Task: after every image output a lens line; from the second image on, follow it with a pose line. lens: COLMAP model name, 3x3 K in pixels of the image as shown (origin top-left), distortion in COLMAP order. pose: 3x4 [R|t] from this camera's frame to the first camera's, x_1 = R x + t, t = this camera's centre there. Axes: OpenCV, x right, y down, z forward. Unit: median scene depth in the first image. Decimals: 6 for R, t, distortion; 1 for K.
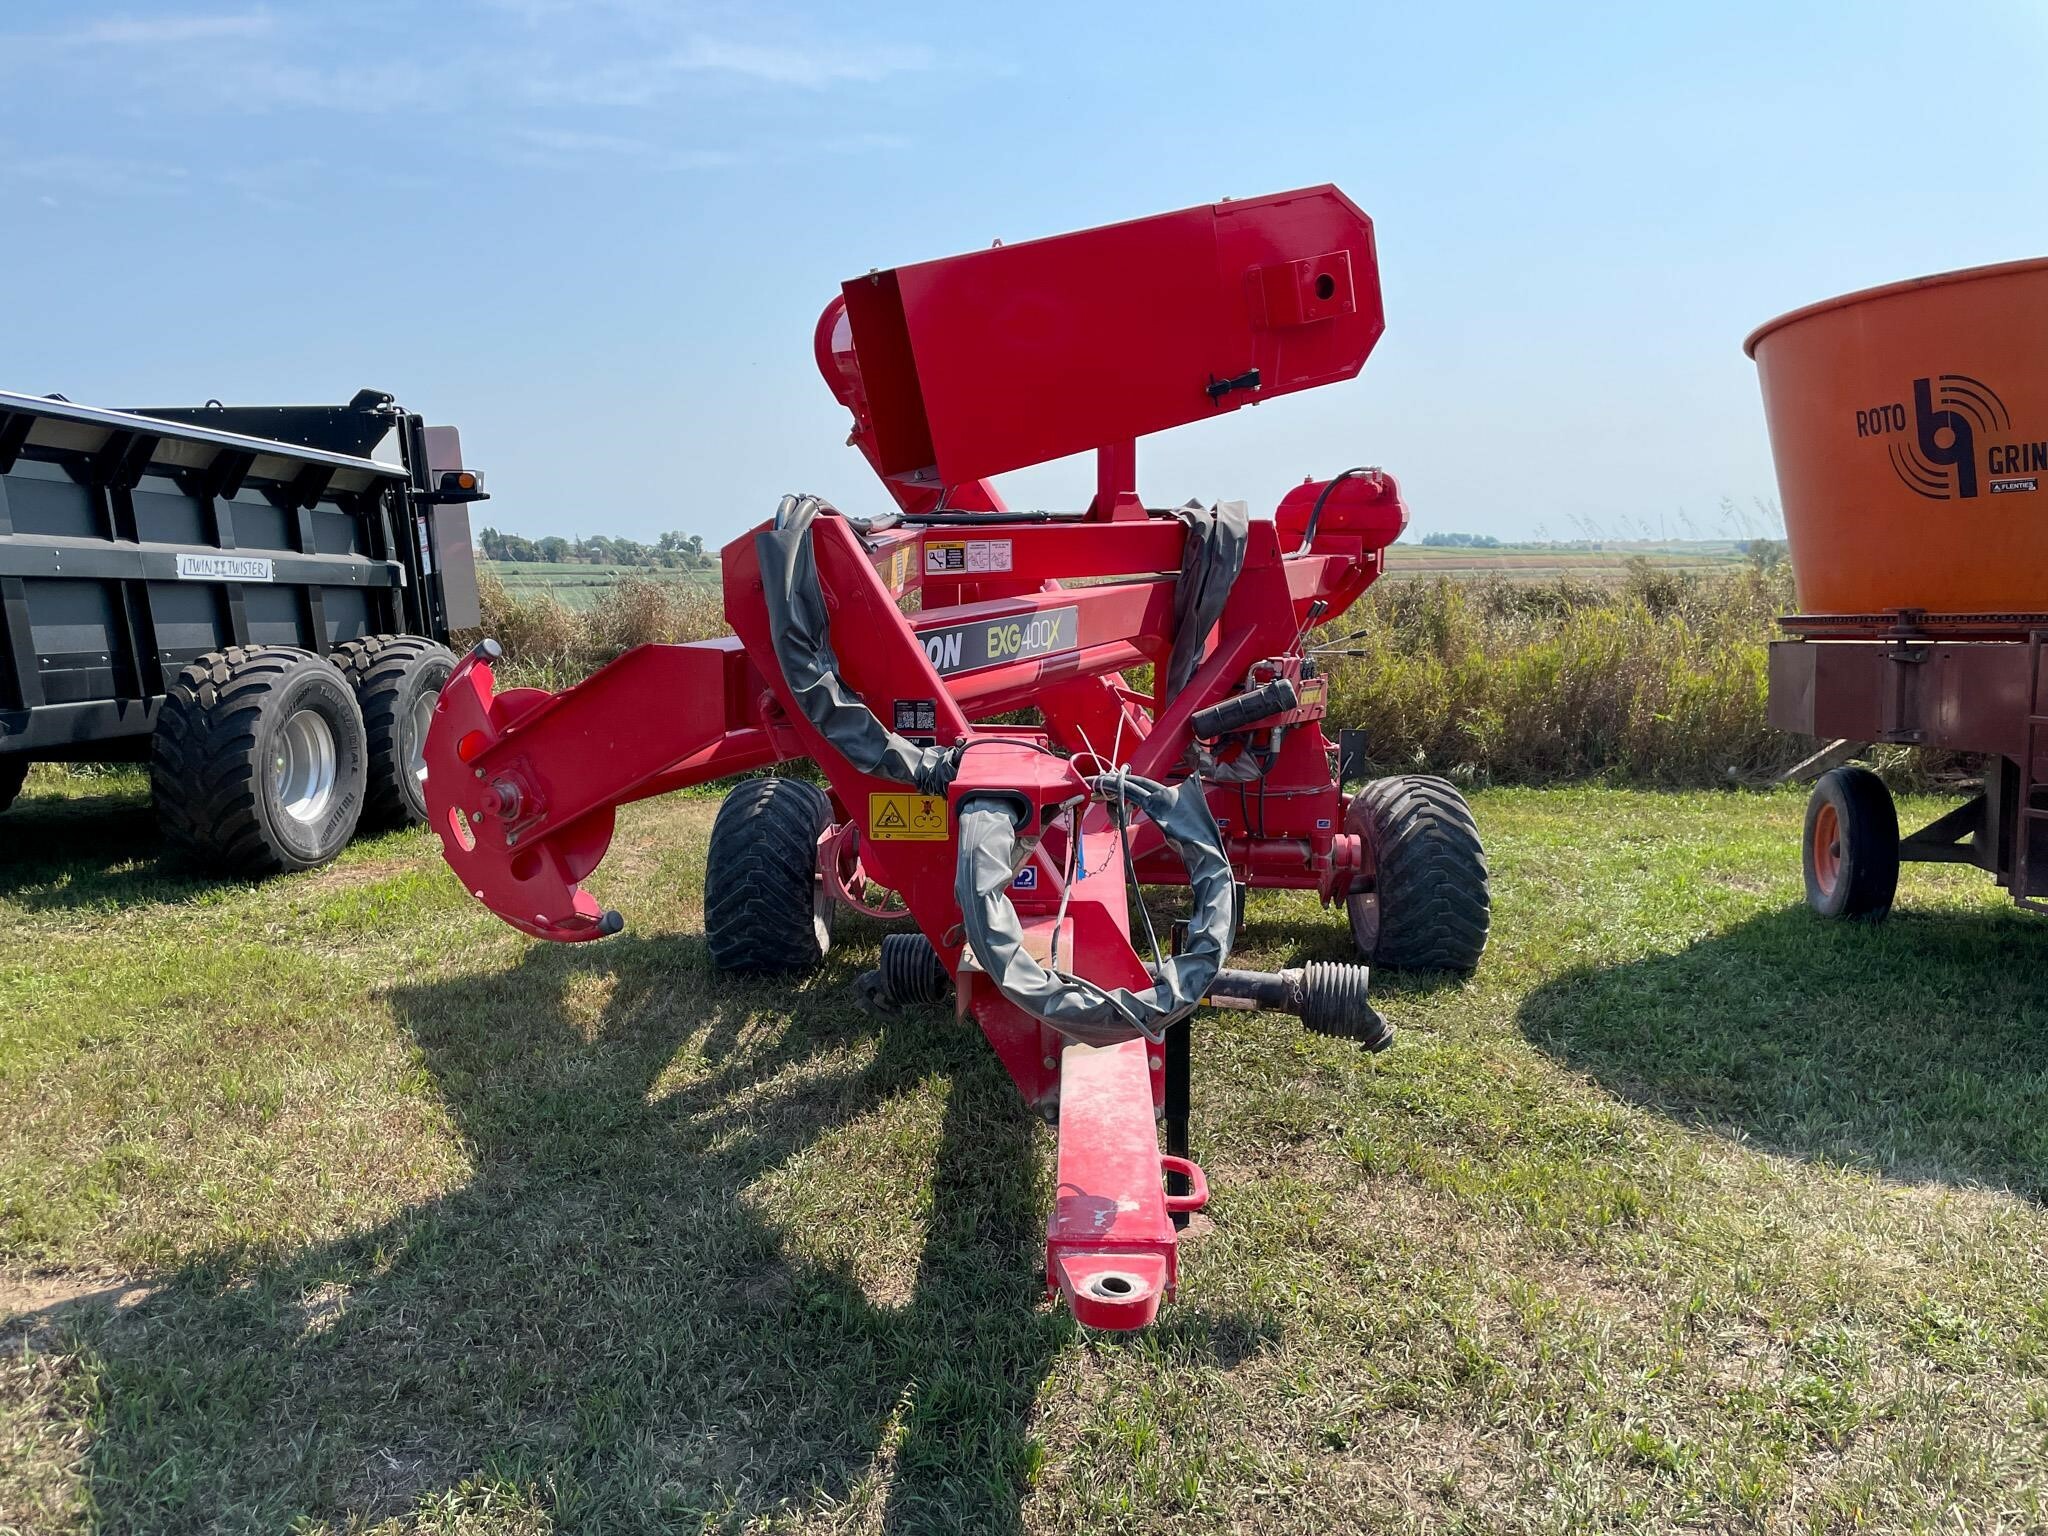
lens RADIAL K [[1552.7, 0, 1027.4], [0, 1552.7, 747.6], [0, 0, 1]] dist [0.101096, -0.148299]
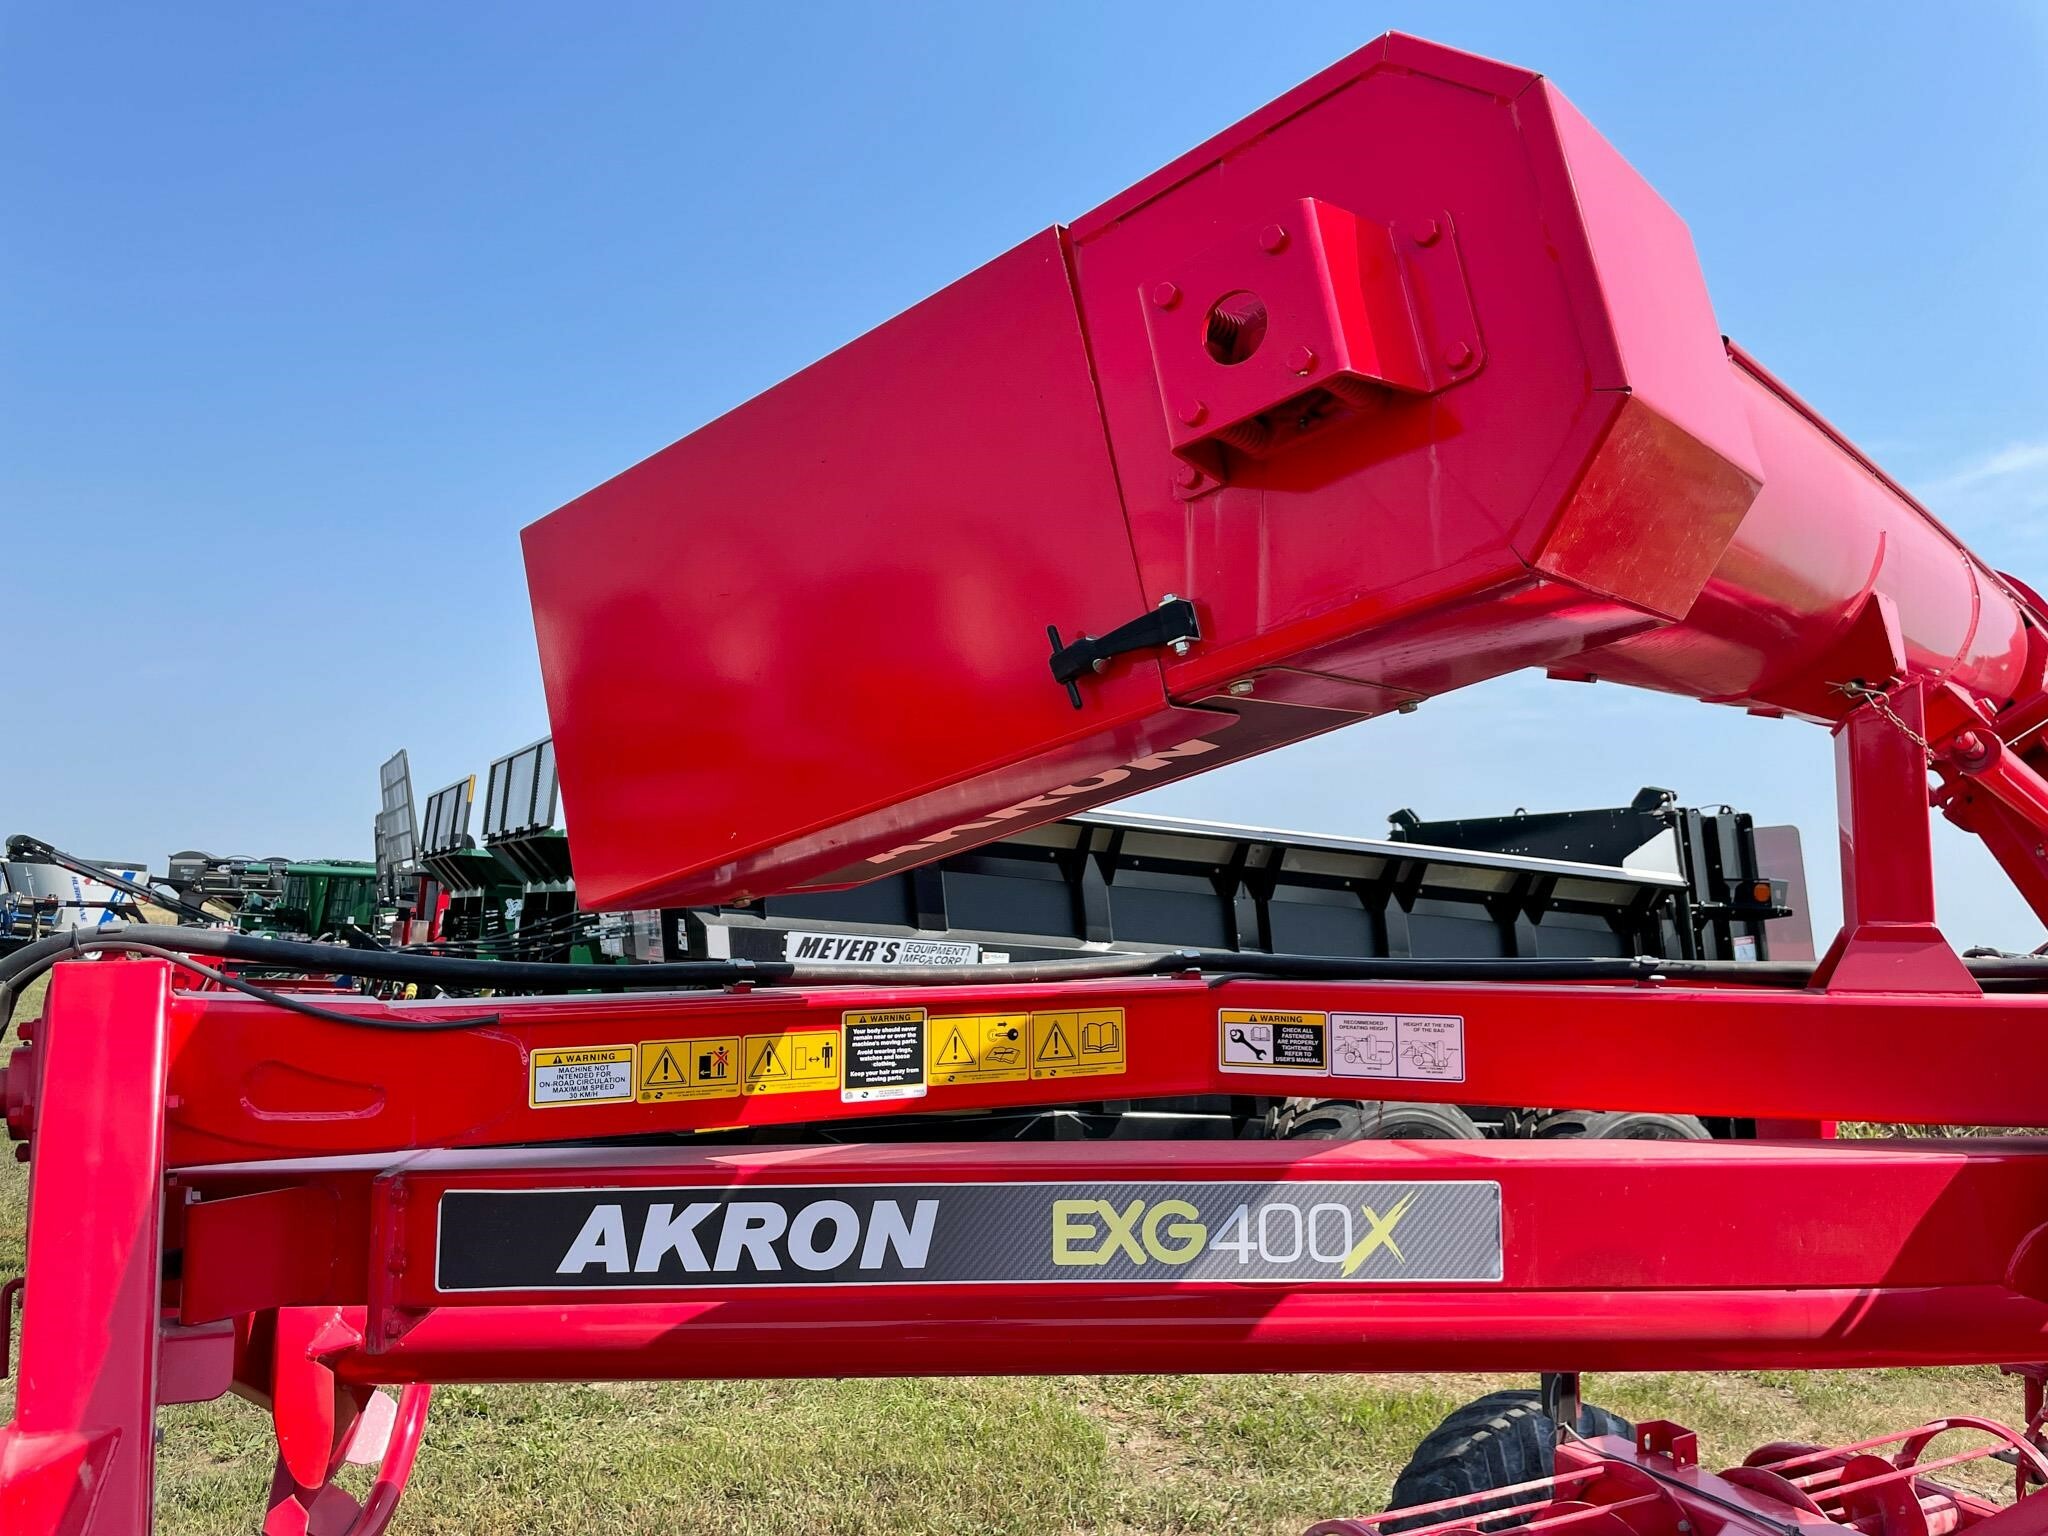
lens RADIAL K [[1552.7, 0, 1027.4], [0, 1552.7, 747.6], [0, 0, 1]] dist [0.101096, -0.148299]
pose [[0.482907, -0.077231, -0.872259, 0.293454], [-0.147482, 0.974701, -0.167951, -0.095289], [0.863163, 0.209748, 0.459299, 0.542701]]
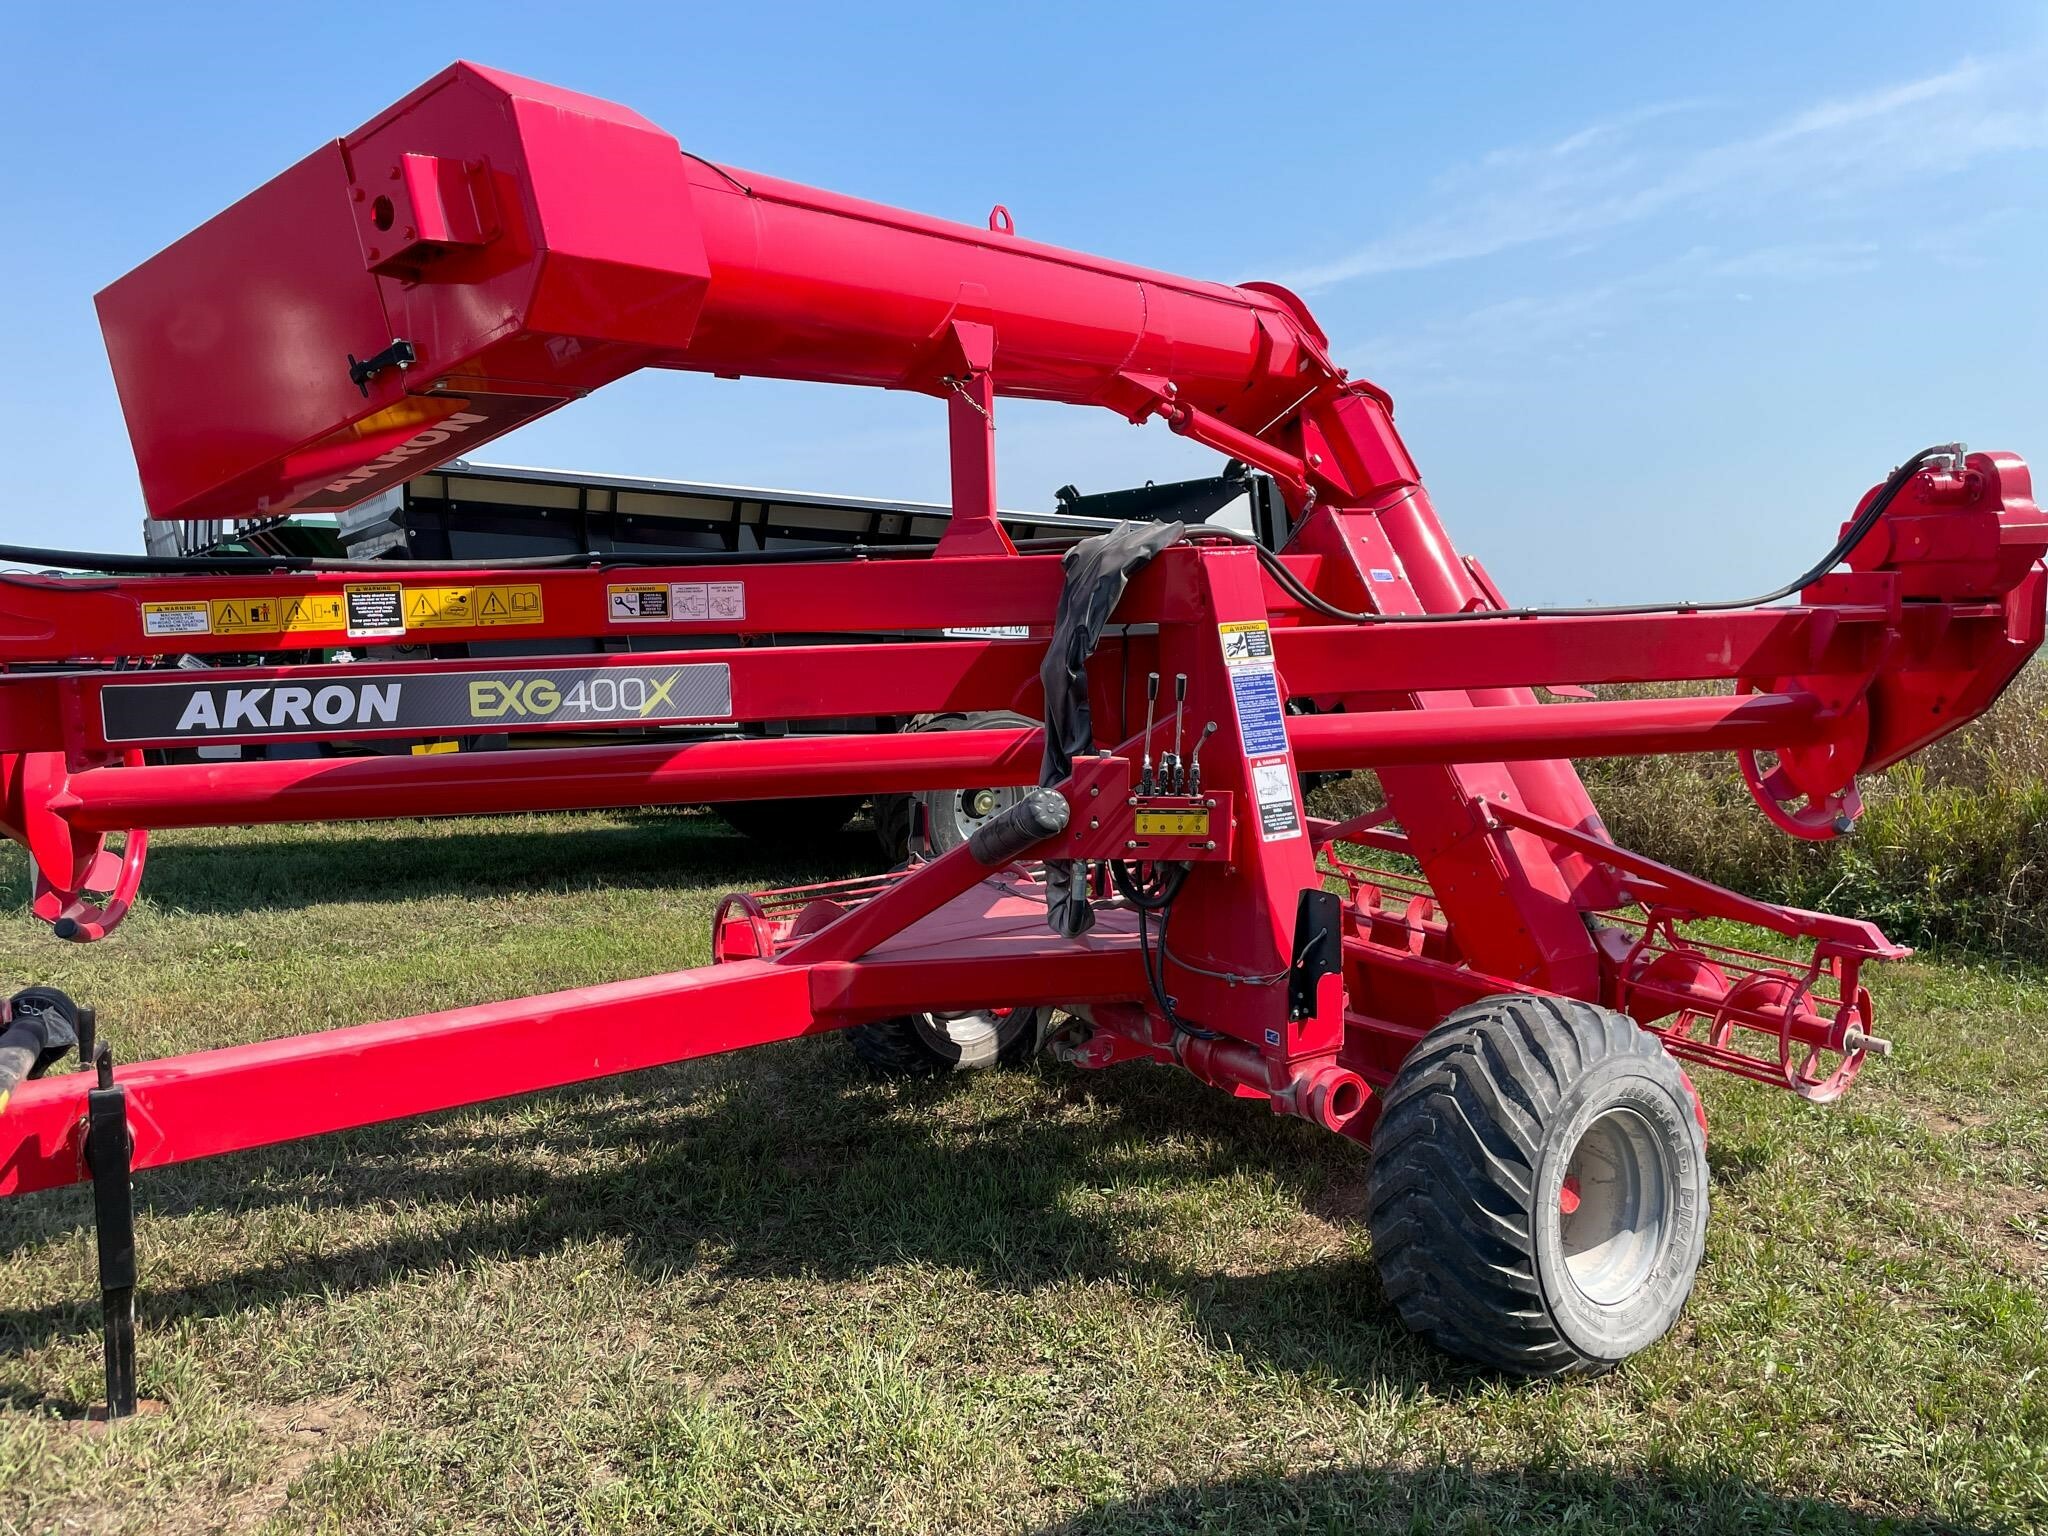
lens RADIAL K [[1552.7, 0, 1027.4], [0, 1552.7, 747.6], [0, 0, 1]] dist [0.101096, -0.148299]
pose [[0.570251, 0.069064, -0.818562, 0.624896], [-0.106132, 0.994302, 0.009955, -0.059891], [0.814586, 0.081199, 0.574331, 0.554004]]
